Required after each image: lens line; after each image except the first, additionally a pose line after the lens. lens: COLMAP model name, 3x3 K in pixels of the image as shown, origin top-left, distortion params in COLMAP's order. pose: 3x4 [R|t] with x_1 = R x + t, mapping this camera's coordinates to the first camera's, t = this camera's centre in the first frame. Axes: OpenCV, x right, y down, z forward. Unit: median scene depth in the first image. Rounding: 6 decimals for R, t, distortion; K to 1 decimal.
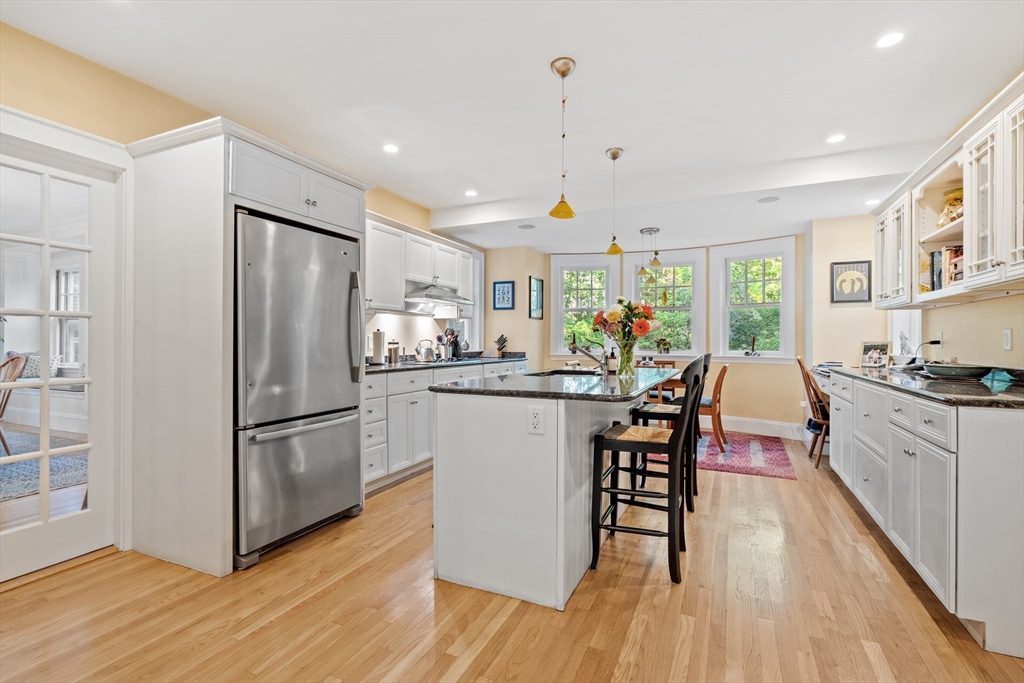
lens RADIAL K [[468.4, 0, 510.9], [0, 468.4, 340.2], [0, 0, 1]] dist [-0.003531, 0.002857]
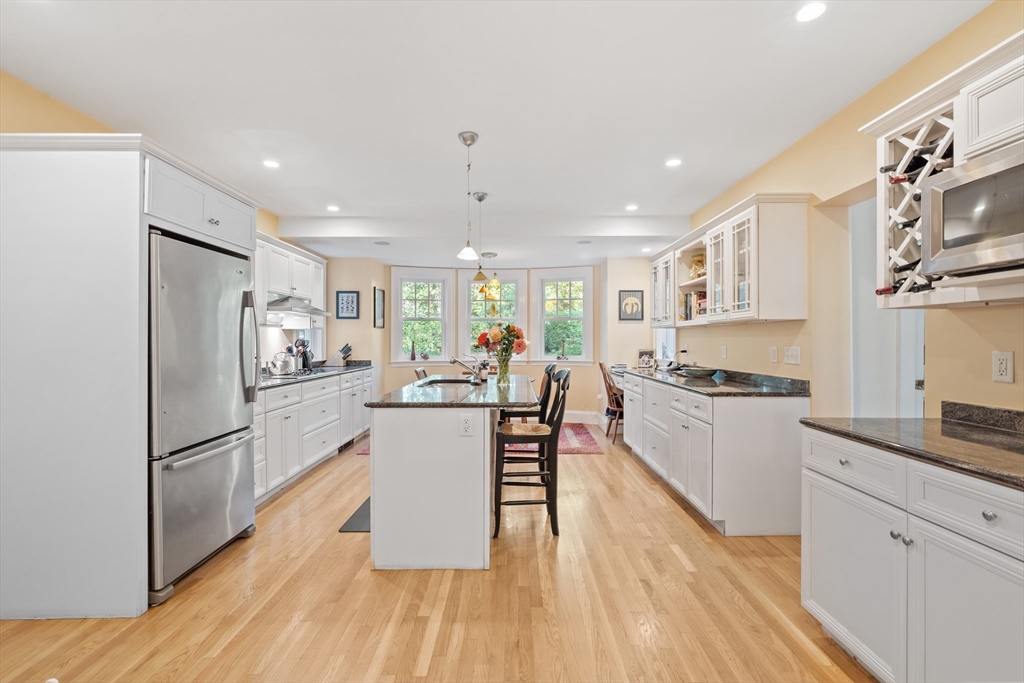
lens RADIAL K [[468.4, 0, 512.6], [0, 468.4, 341.8], [0, 0, 1]] dist [-0.003531, 0.002857]
pose [[0.906509, -0.005542, 0.422151, -0.273539], [0.003393, 0.999977, 0.005843, -0.046167], [-0.422173, -0.003865, 0.906507, -0.151800]]
